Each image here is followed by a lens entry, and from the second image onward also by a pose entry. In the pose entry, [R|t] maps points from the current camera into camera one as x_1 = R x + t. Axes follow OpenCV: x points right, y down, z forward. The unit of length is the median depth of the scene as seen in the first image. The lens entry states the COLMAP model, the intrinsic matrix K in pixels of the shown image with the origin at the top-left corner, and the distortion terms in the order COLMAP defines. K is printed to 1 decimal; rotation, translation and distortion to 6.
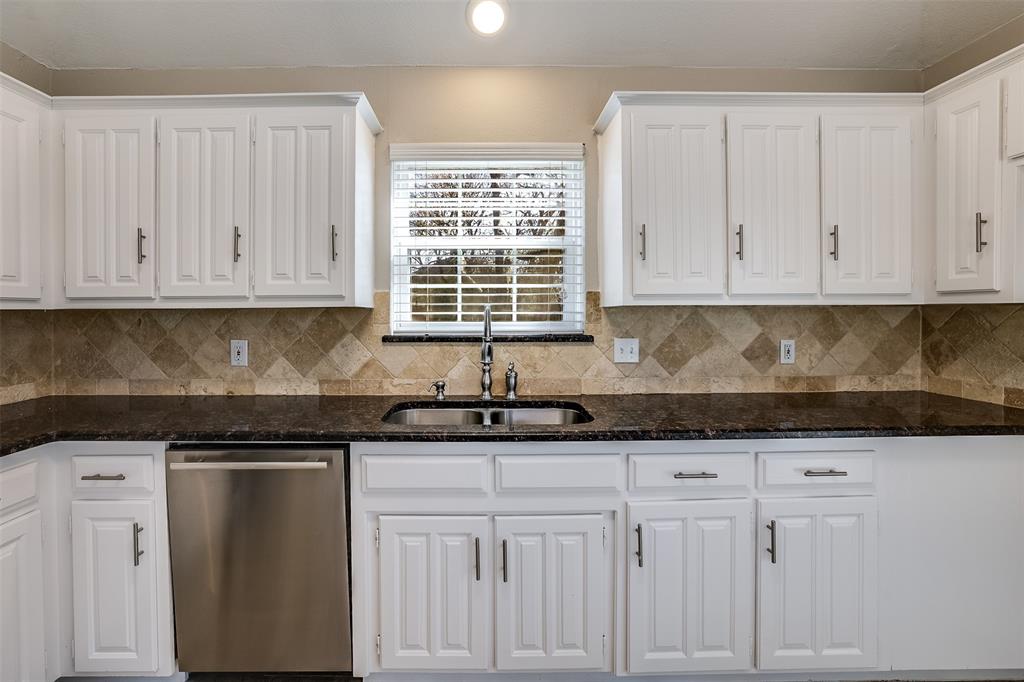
lens RADIAL K [[443.7, 0, 490.6], [0, 443.7, 317.6], [0, 0, 1]] dist [-0.022482, 0.004333]
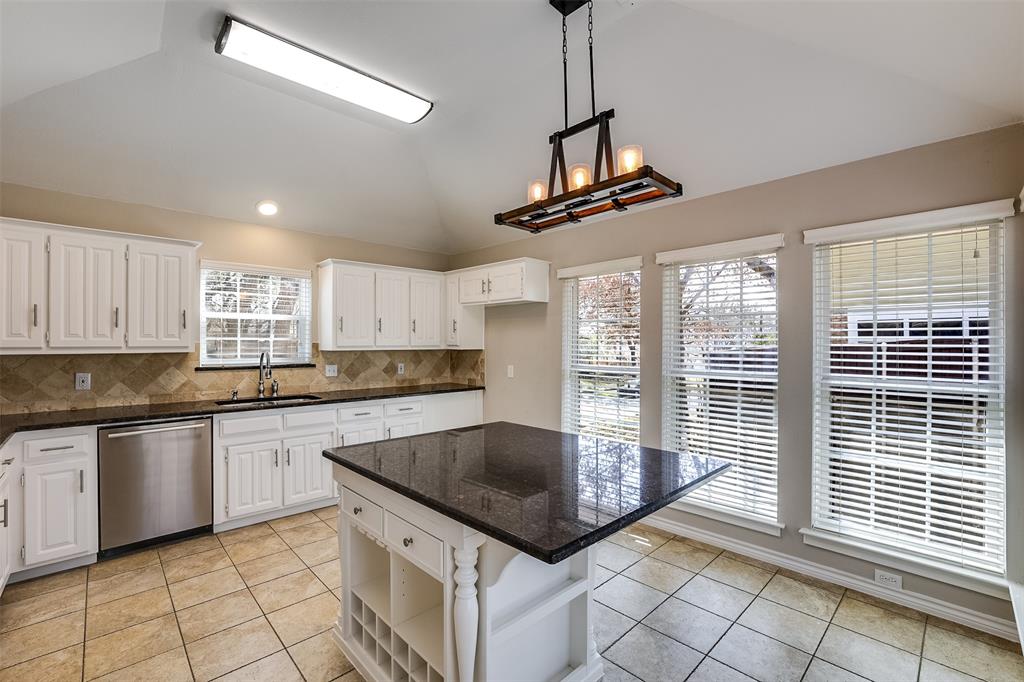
lens RADIAL K [[443.7, 0, 509.9], [0, 443.7, 340.5], [0, 0, 1]] dist [-0.022482, 0.004333]
pose [[0.728422, 0.008305, 0.685078, -0.529043], [0.001720, 0.999901, -0.013950, -0.039753], [-0.685126, 0.011340, 0.728336, -1.143578]]
